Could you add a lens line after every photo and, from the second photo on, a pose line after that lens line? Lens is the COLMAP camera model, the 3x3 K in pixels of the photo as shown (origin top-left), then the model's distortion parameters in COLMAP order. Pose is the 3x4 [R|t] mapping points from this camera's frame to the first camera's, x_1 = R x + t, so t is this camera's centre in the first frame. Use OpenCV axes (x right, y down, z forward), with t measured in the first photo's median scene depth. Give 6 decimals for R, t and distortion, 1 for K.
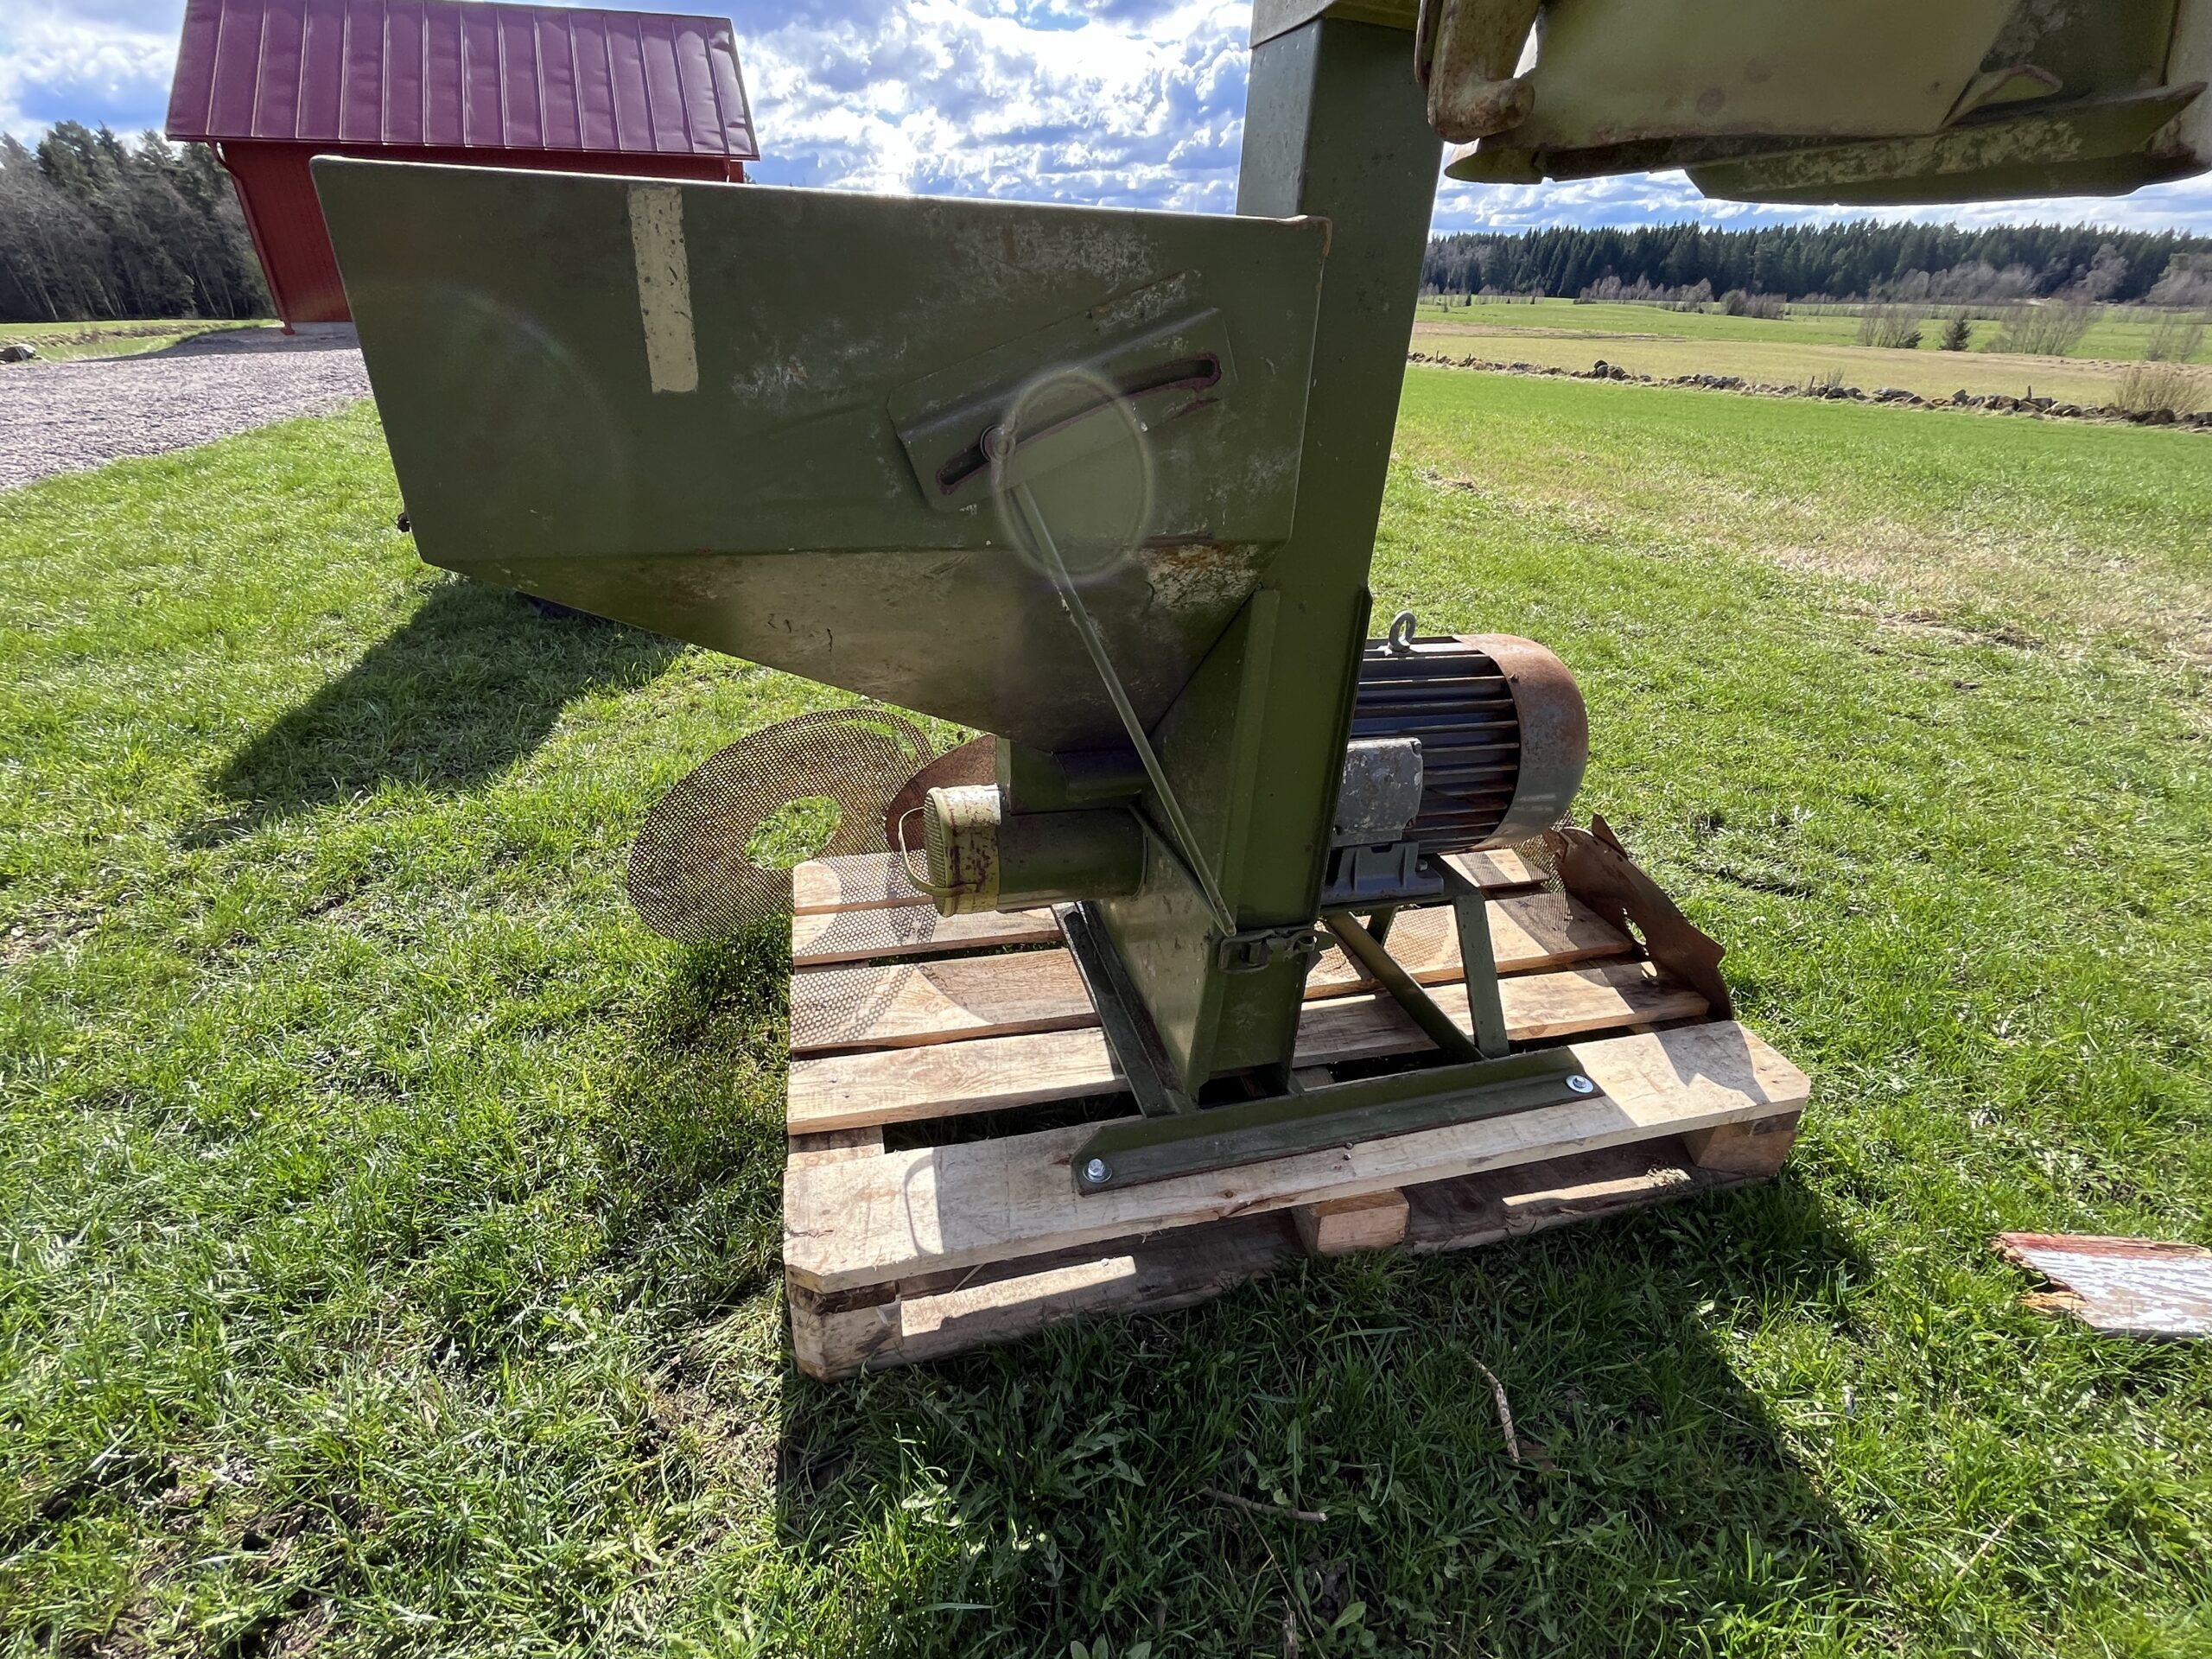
lens RADIAL K [[1001.9, 0, 1098.7], [0, 1001.9, 837.9], [0, 0, 1]] dist [-0.001325, -0.000397]
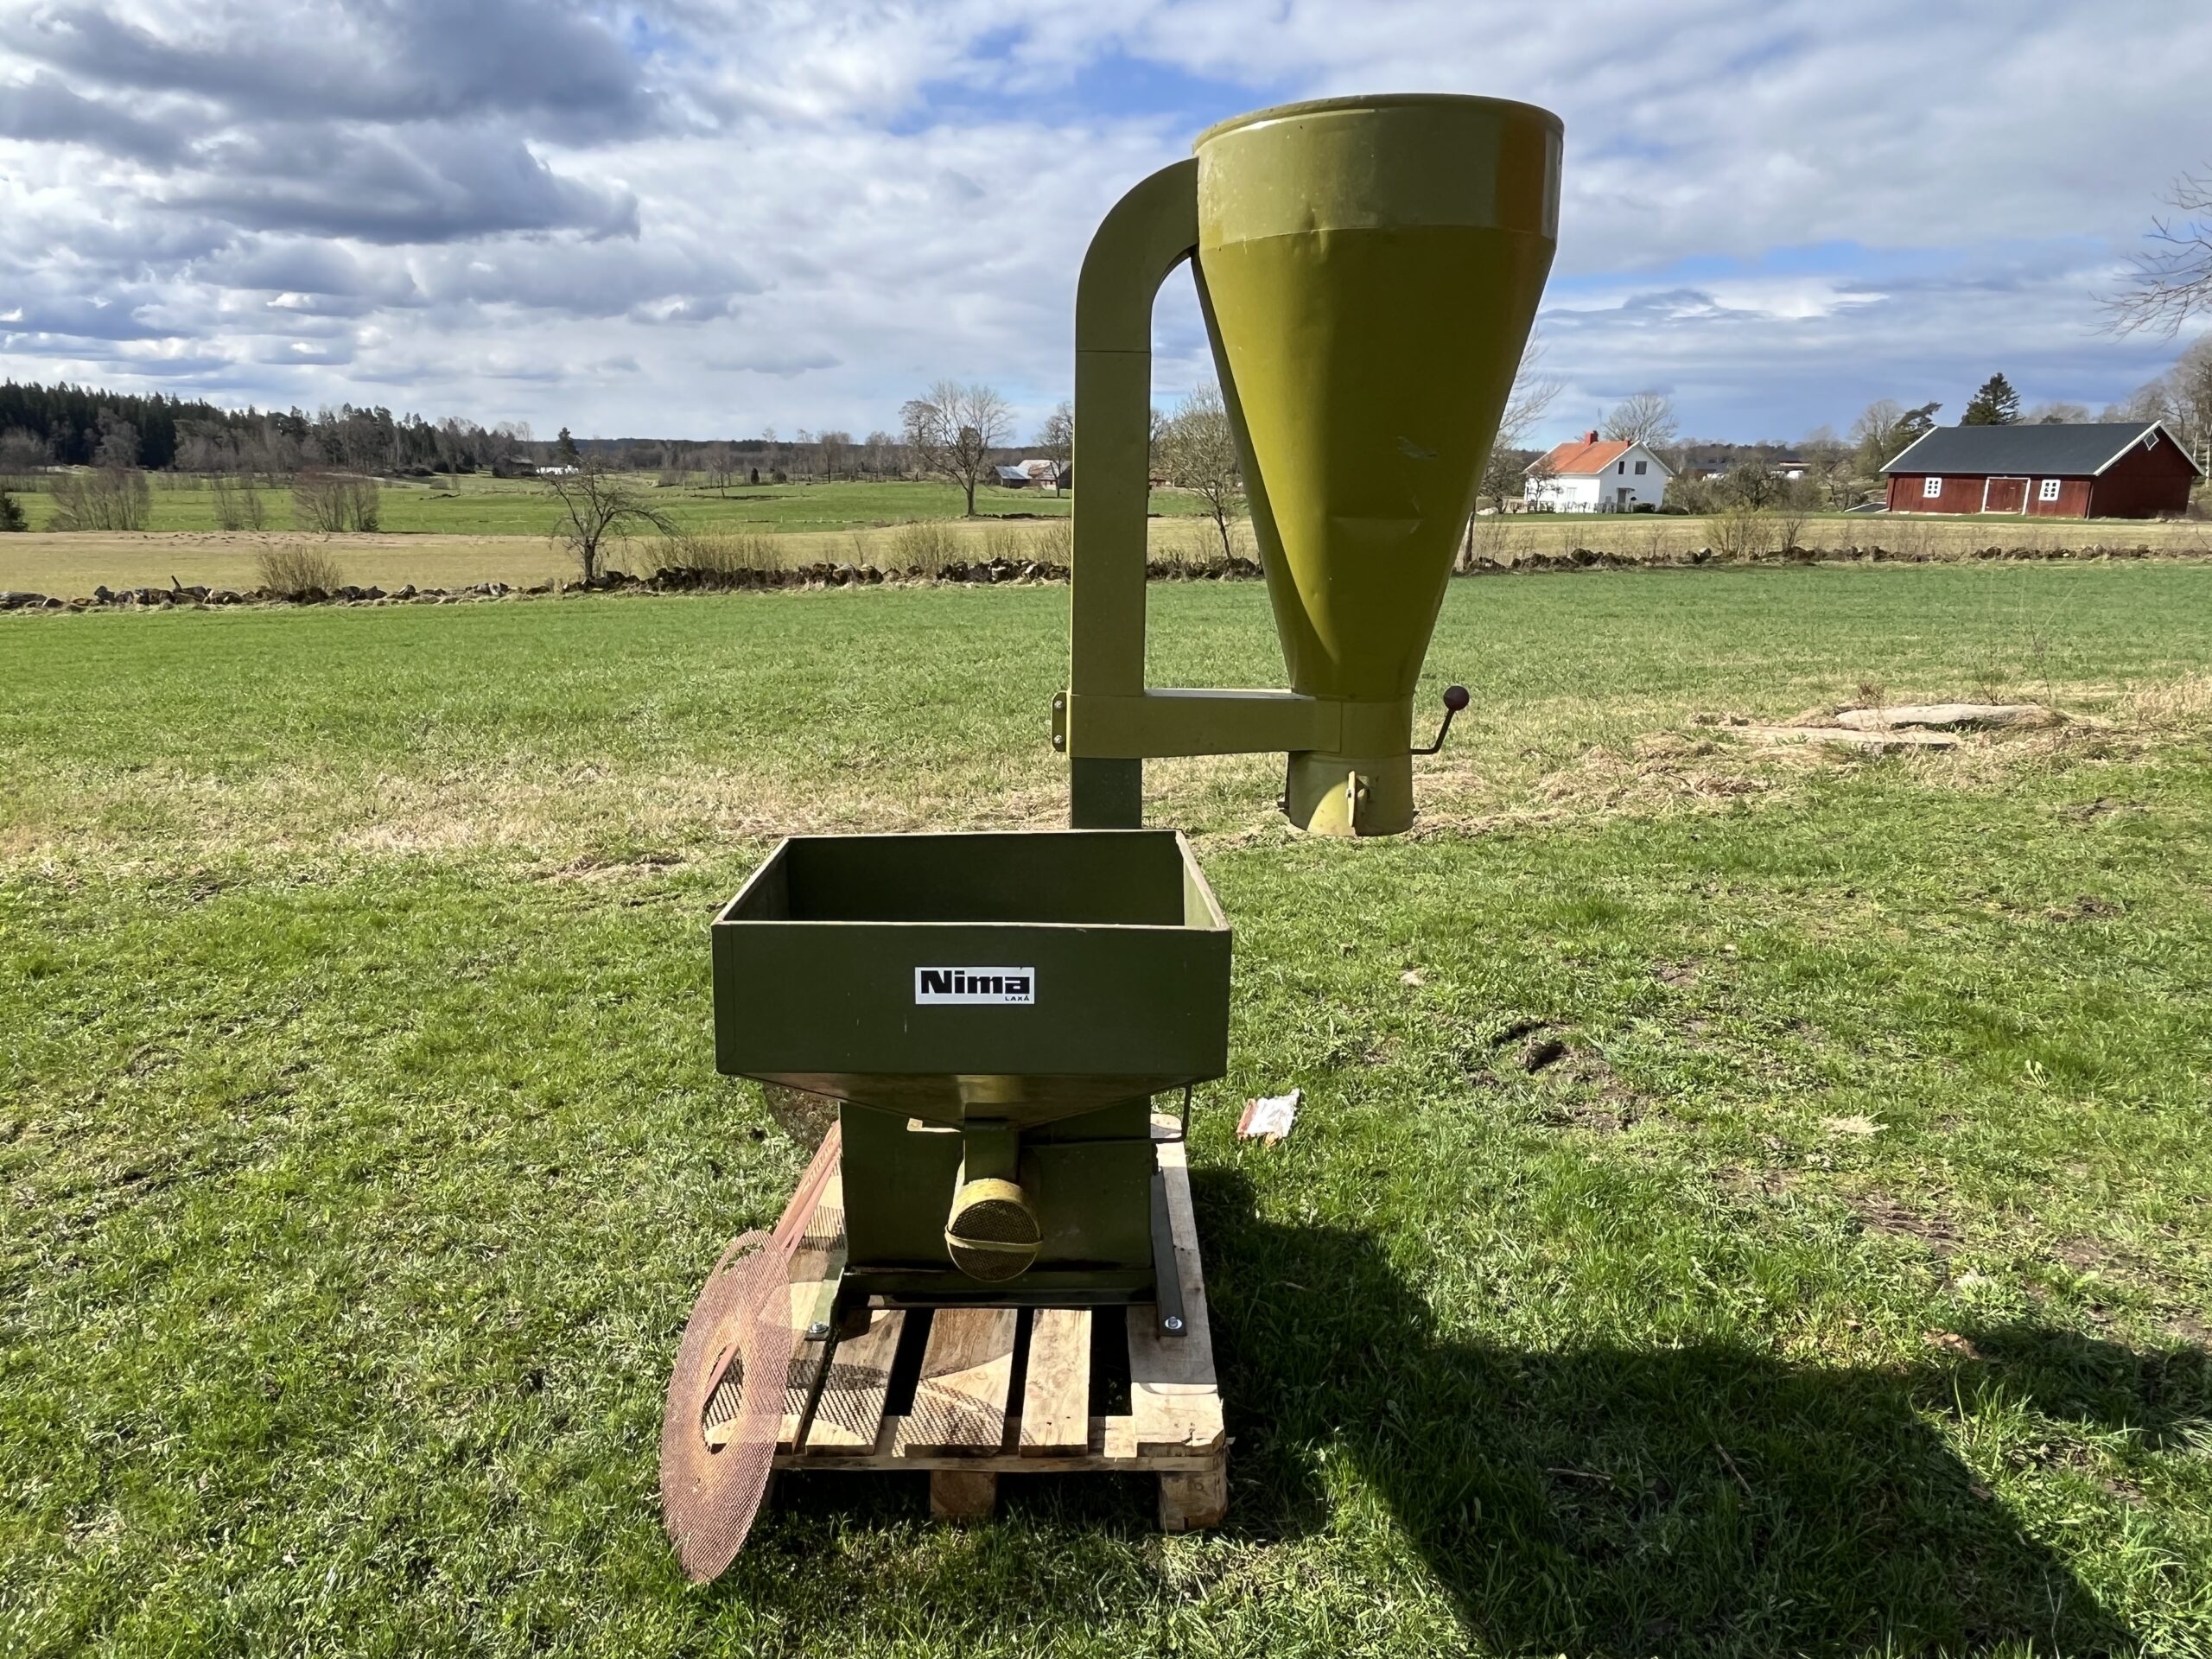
lens RADIAL K [[1438.6, 0, 1106.0], [0, 1438.6, 829.5], [0, 0, 1]] dist [-0.002511, -0.003774]
pose [[0.238440, -0.248393, 0.938854, -0.967531], [0.460414, 0.880104, 0.115918, -0.337075], [-0.855082, 0.404622, 0.324215, -0.005281]]
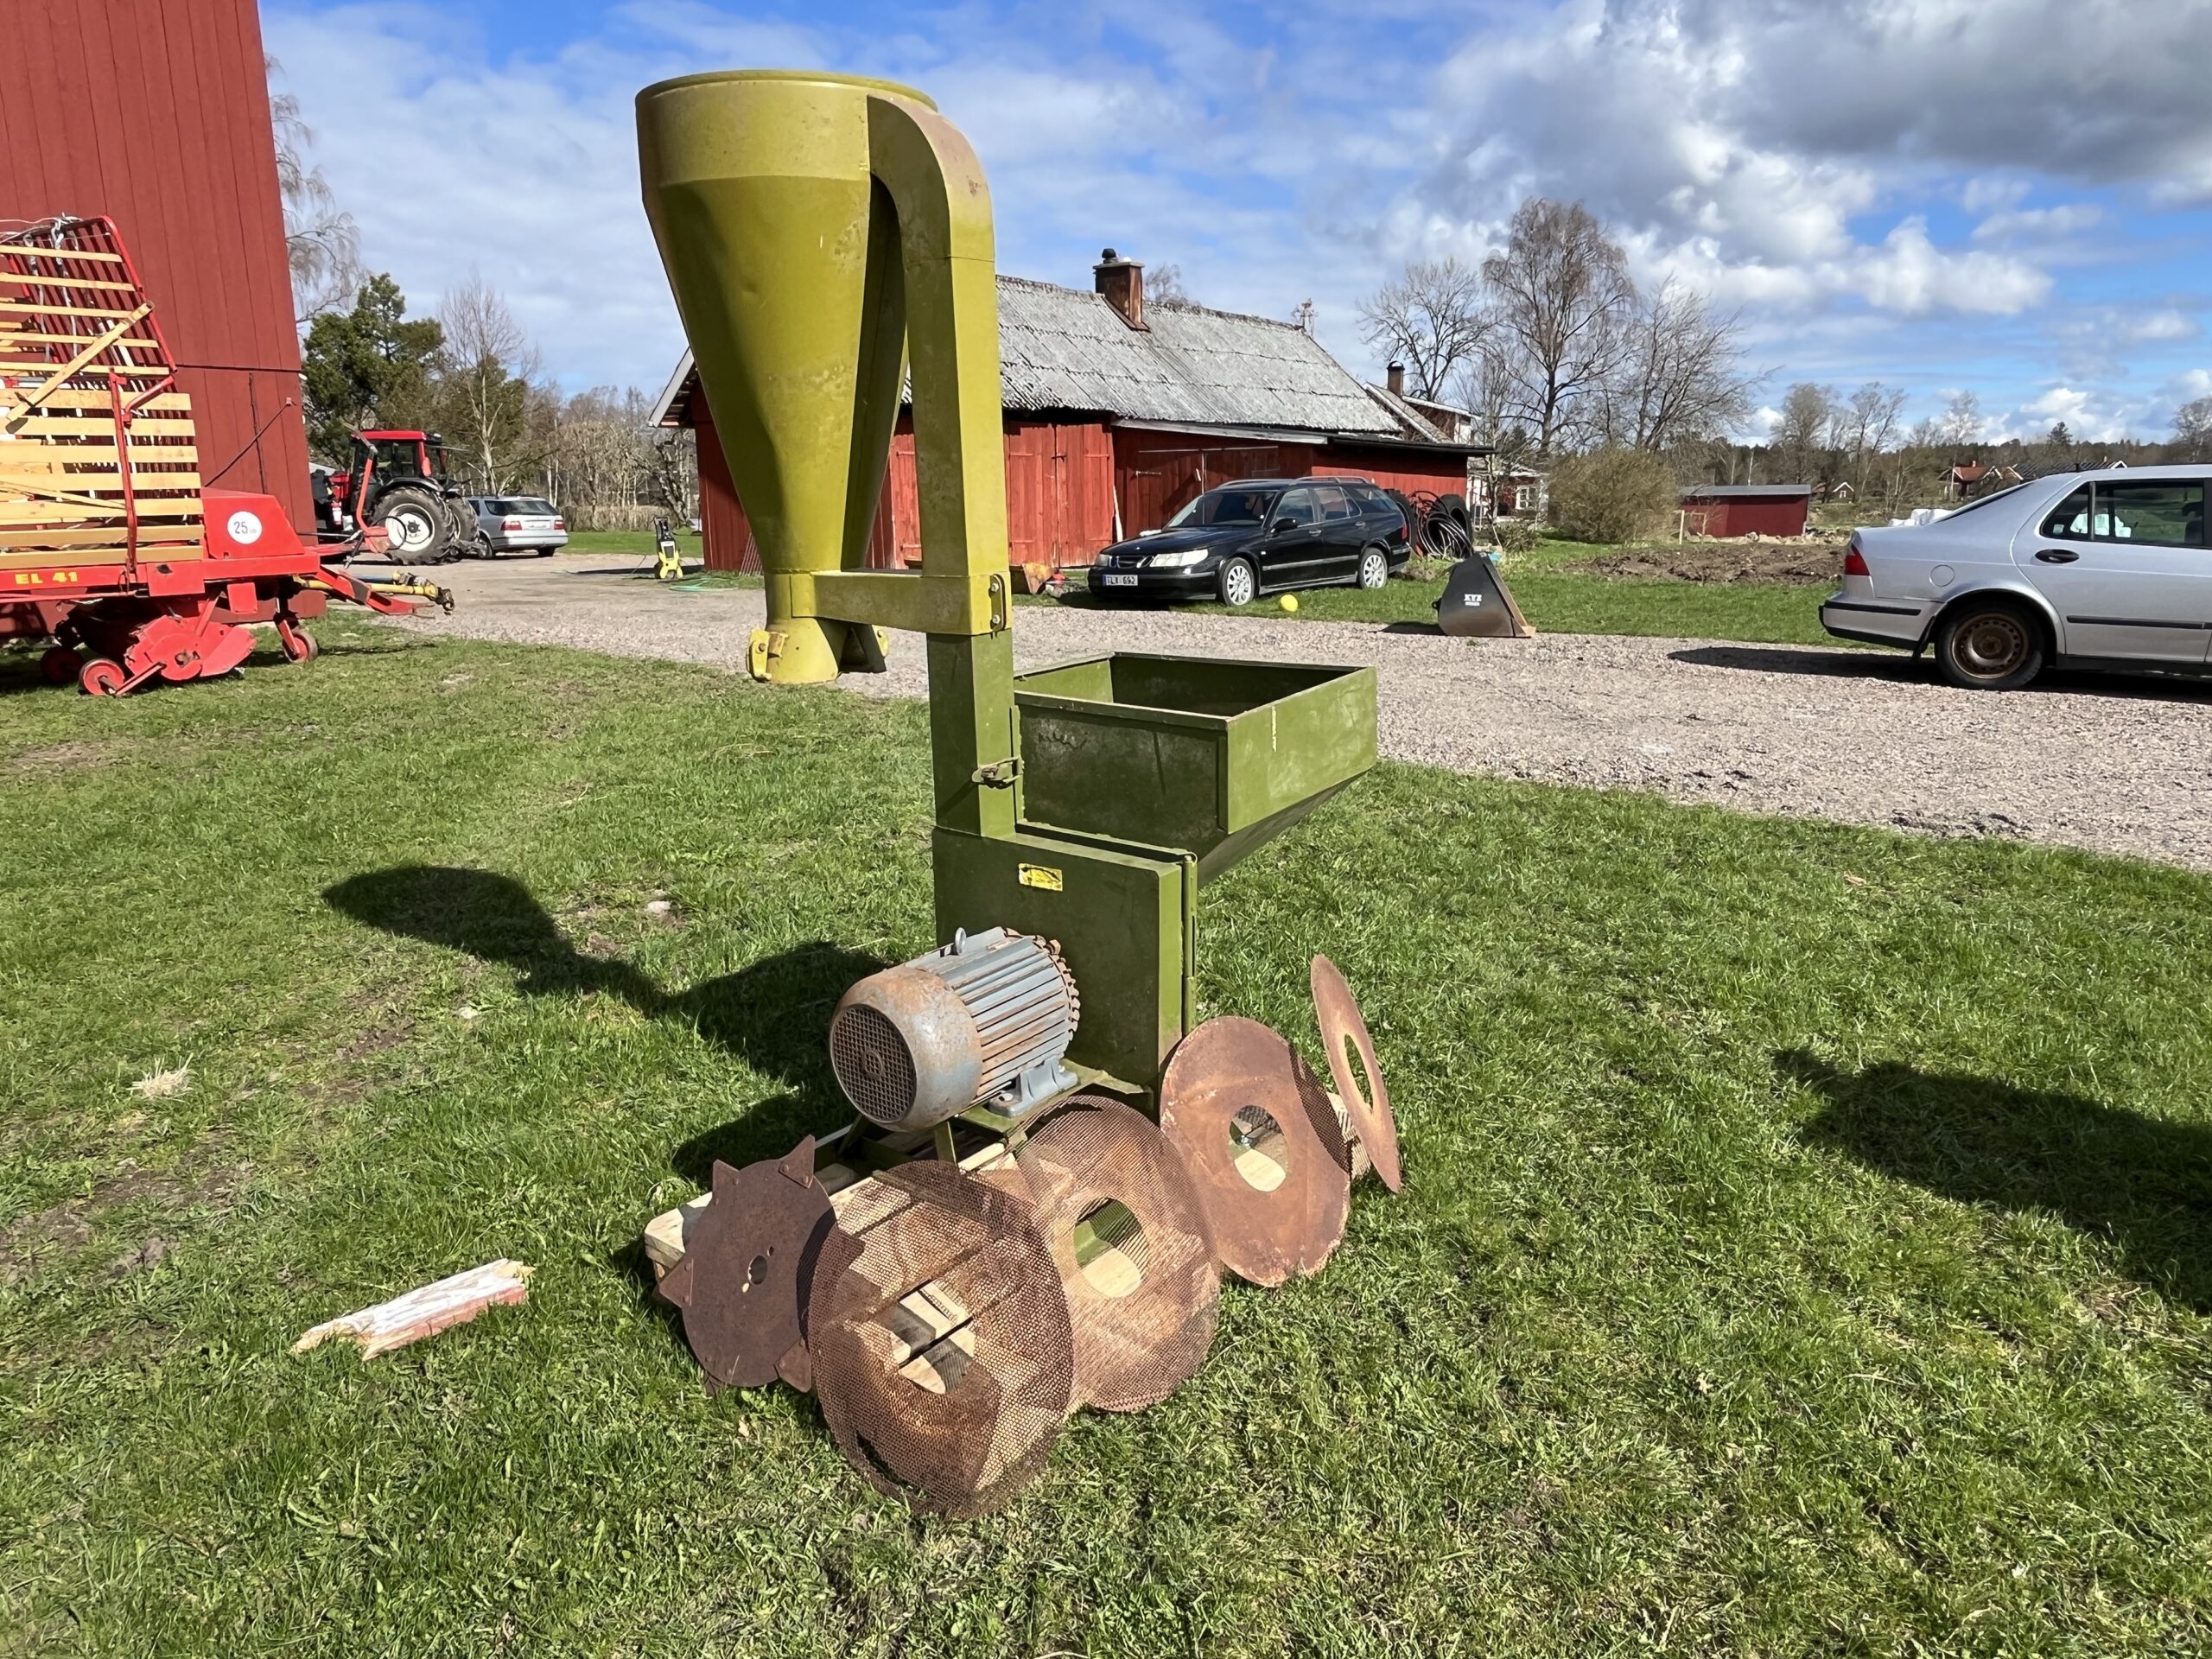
lens RADIAL K [[1382.6, 0, 1098.0], [0, 1382.6, 832.8], [0, 0, 1]] dist [-0.000531, -0.000548]
pose [[-0.794328, 0.128025, -0.593846, 0.721172], [-0.297444, 0.770384, 0.563946, -0.832492], [0.529689, 0.624594, -0.573858, 1.176871]]
